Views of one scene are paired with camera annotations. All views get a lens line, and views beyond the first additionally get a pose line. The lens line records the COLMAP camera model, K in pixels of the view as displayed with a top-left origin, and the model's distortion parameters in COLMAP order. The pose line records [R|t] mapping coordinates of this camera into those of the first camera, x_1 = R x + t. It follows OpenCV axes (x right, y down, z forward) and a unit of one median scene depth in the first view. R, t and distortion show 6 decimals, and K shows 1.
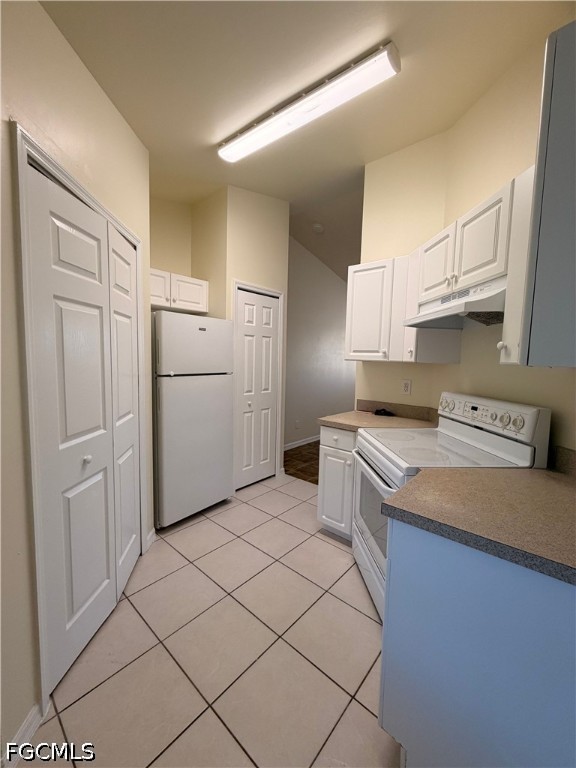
lens RADIAL K [[308.8, 0, 290.4], [0, 308.8, 383.2], [0, 0, 1]] dist [0.005403, 0.000019]
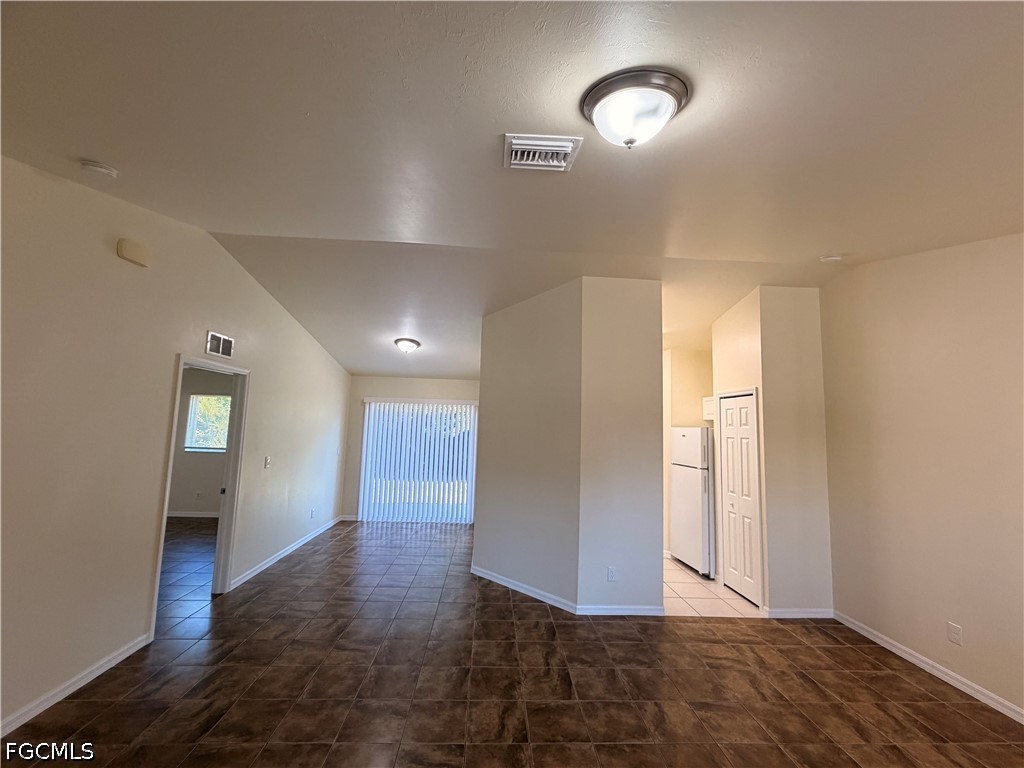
lens RADIAL K [[410.2, 0, 510.3], [0, 410.2, 383.5], [0, 0, 1]] dist [-0.000535, 0.000210]
pose [[-0.724865, -0.116593, -0.678953, 2.116472], [-0.106532, 0.992689, -0.056734, -0.269885], [0.680604, 0.031206, -0.731987, 2.286221]]
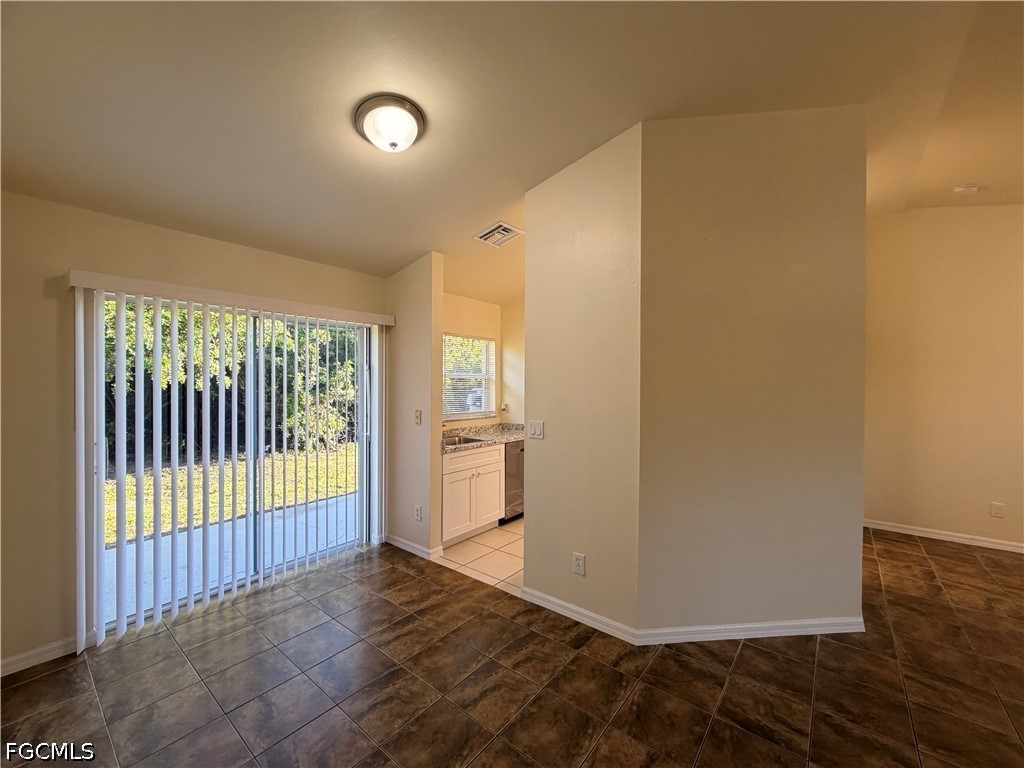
lens RADIAL K [[410.2, 0, 510.3], [0, 410.2, 383.5], [0, 0, 1]] dist [-0.000535, 0.000210]
pose [[0.030586, -0.020456, -0.999323, 1.757792], [-0.085534, 0.996070, -0.023008, -0.009873], [0.995866, 0.086180, 0.028716, 0.136047]]
